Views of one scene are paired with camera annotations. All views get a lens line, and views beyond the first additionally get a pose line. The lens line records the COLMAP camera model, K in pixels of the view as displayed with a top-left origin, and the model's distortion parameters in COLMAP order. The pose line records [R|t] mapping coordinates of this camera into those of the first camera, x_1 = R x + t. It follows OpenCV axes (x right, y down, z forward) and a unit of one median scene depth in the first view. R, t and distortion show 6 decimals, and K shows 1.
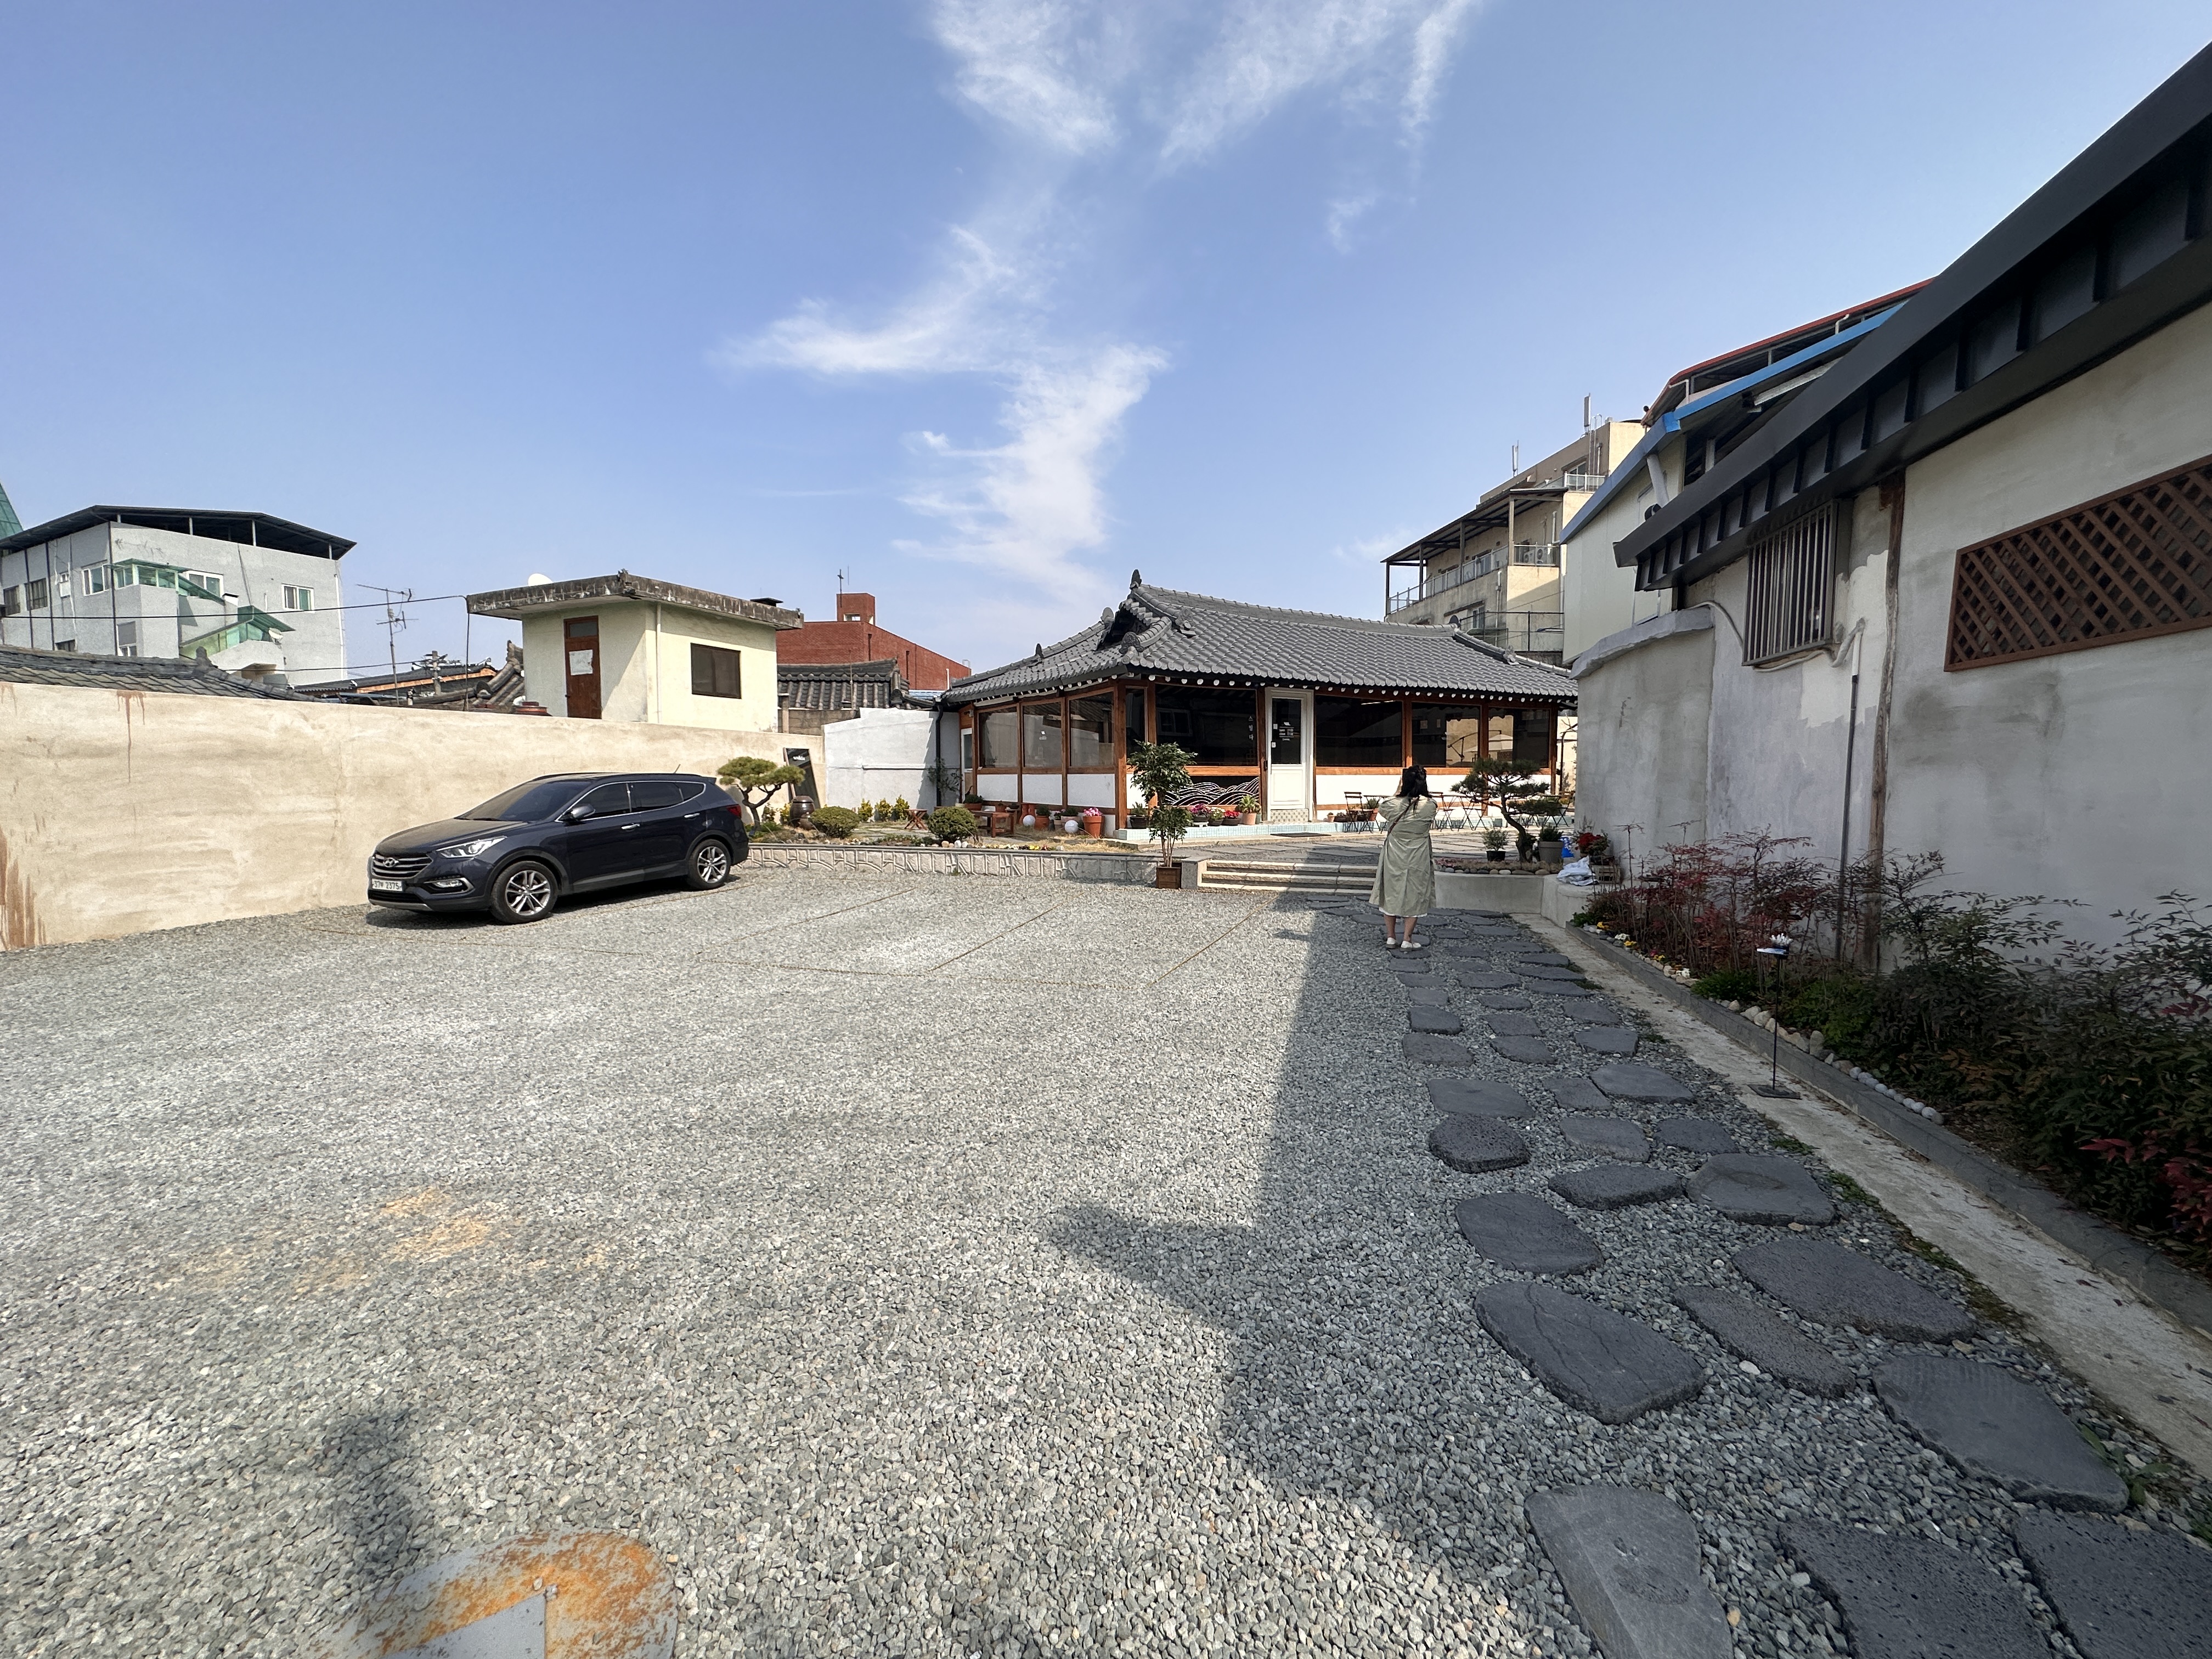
lens RADIAL K [[891.6, 0, 1116.5], [0, 891.6, 846.2], [0, 0, 1]] dist [0.000267, -0.000021]
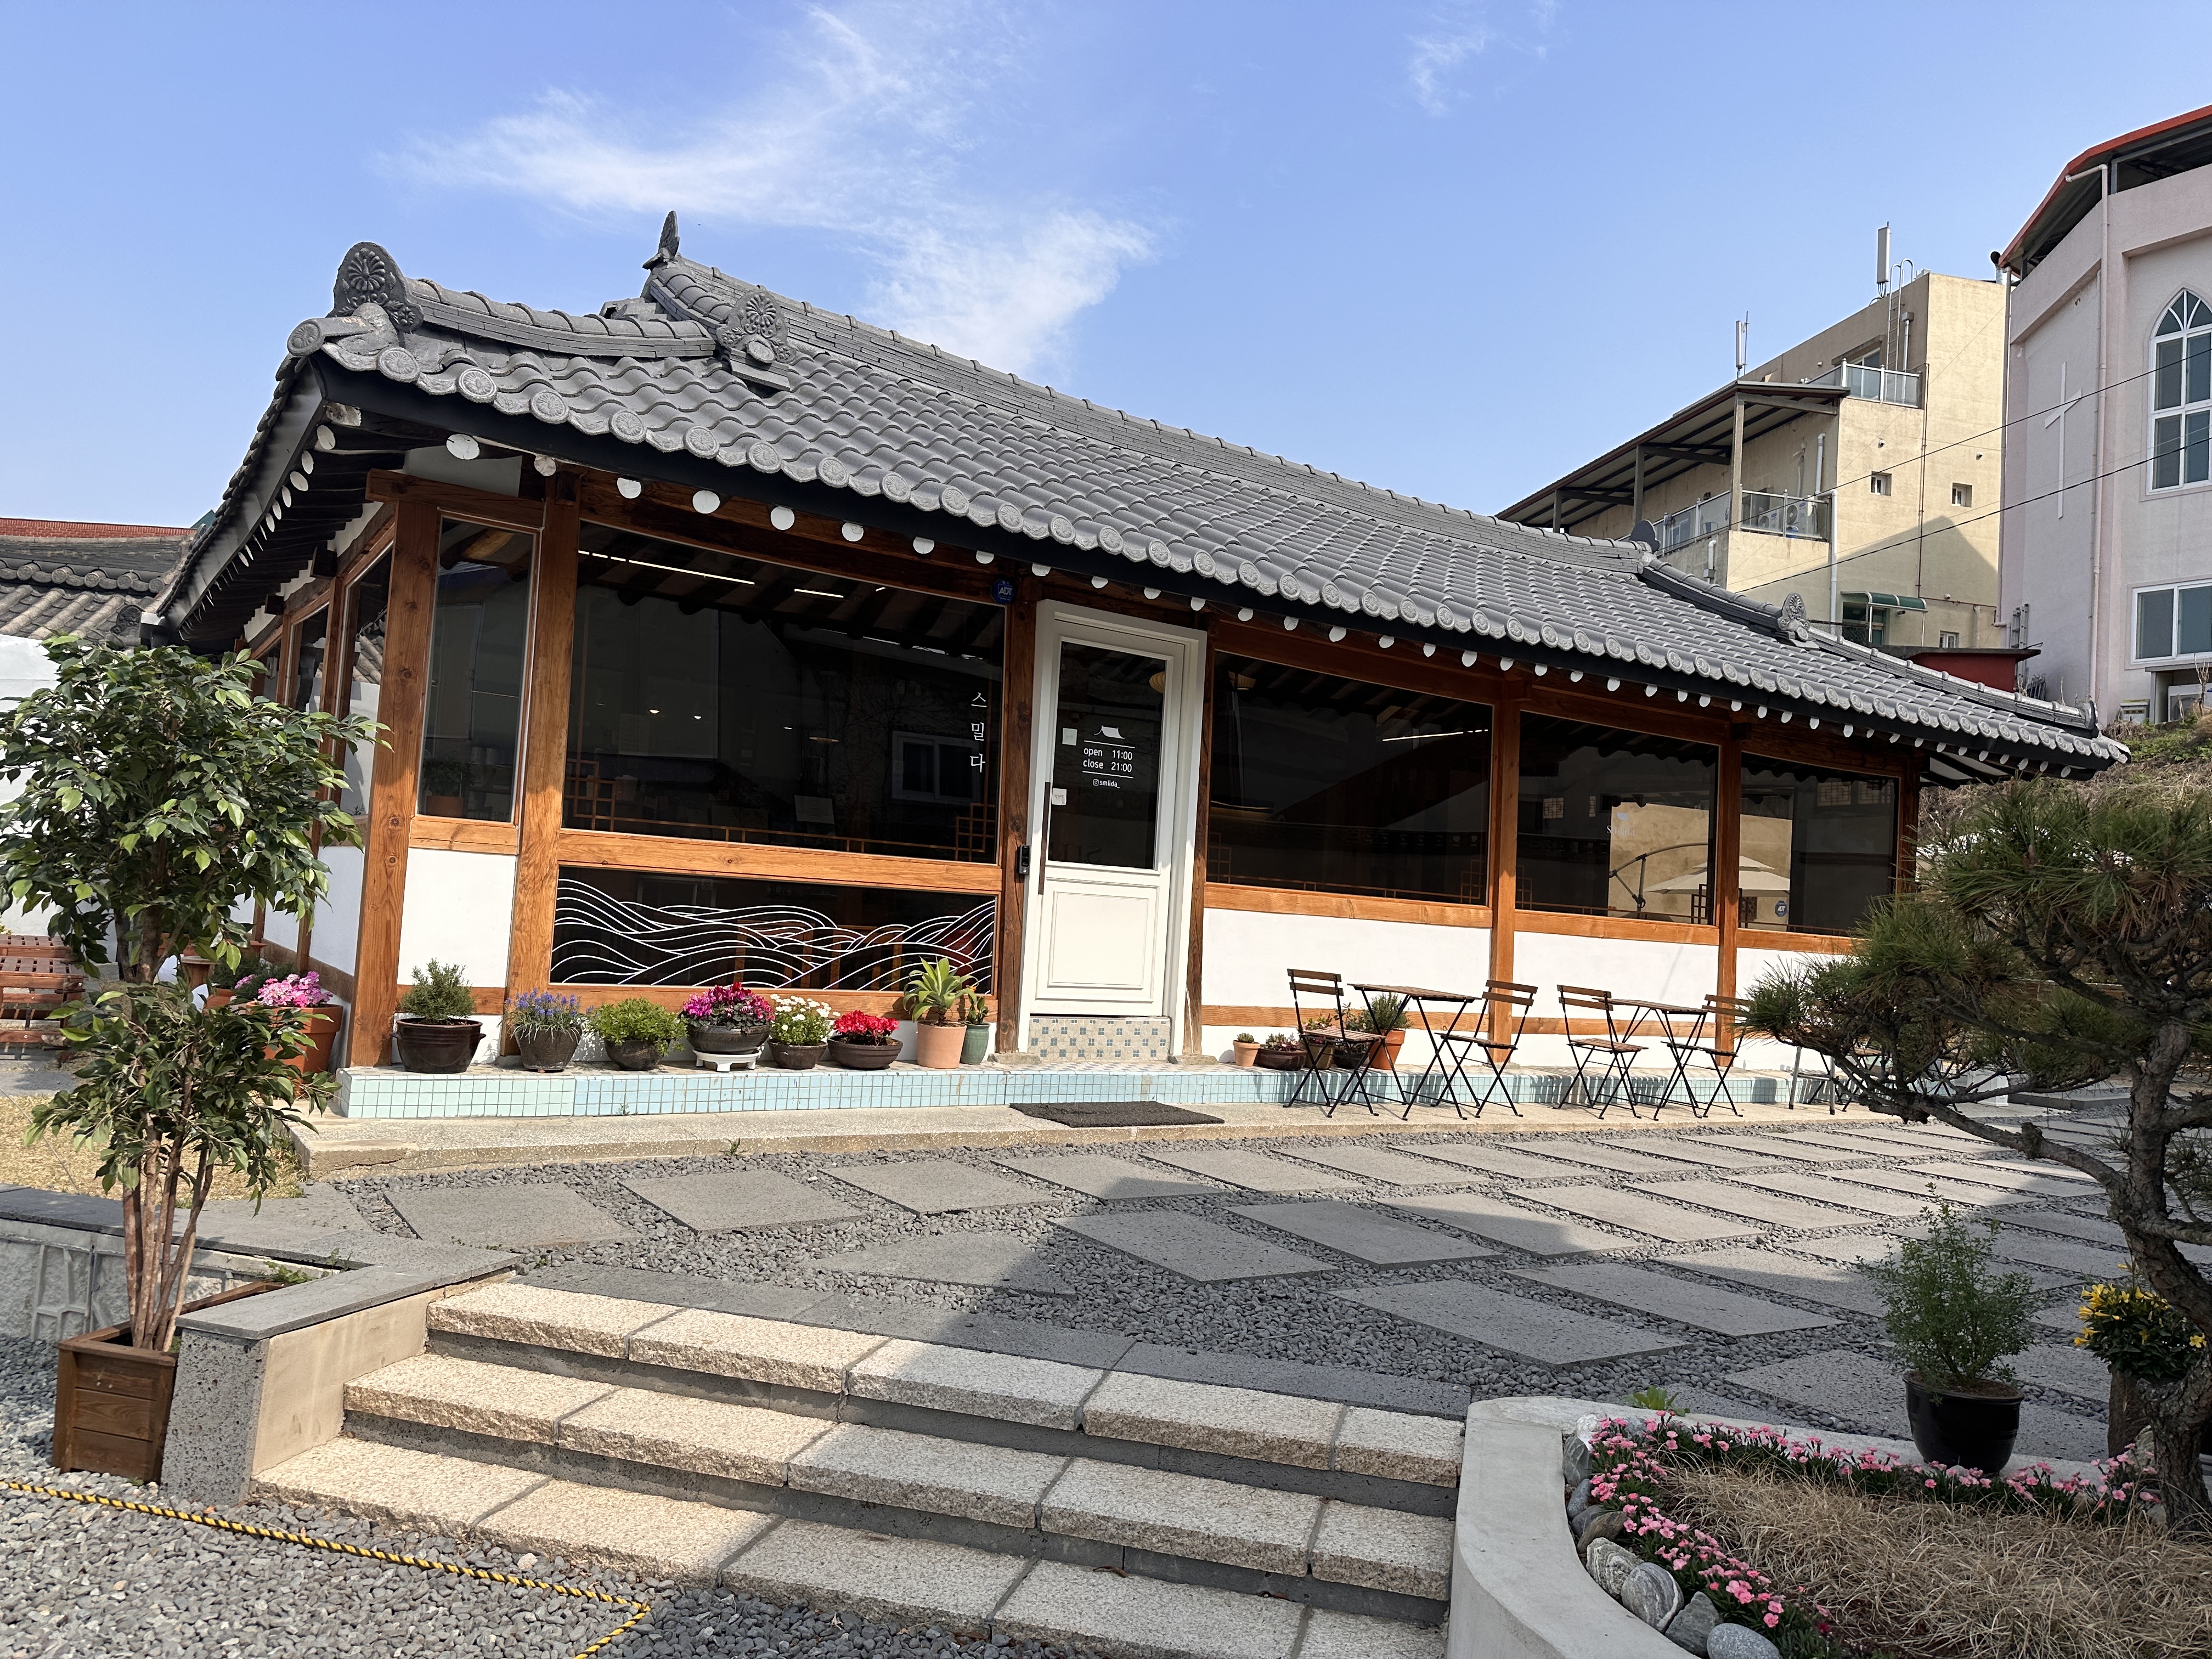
lens RADIAL K [[1542.7, 0, 1106.3], [0, 1542.7, 827.4], [0, 0, 1]] dist [0.003900, -0.014314]
pose [[0.996201, 0.069226, 0.052836, 0.161527], [-0.061552, 0.988913, -0.135137, -0.033880], [-0.061605, 0.131371, 0.989417, 0.478655]]
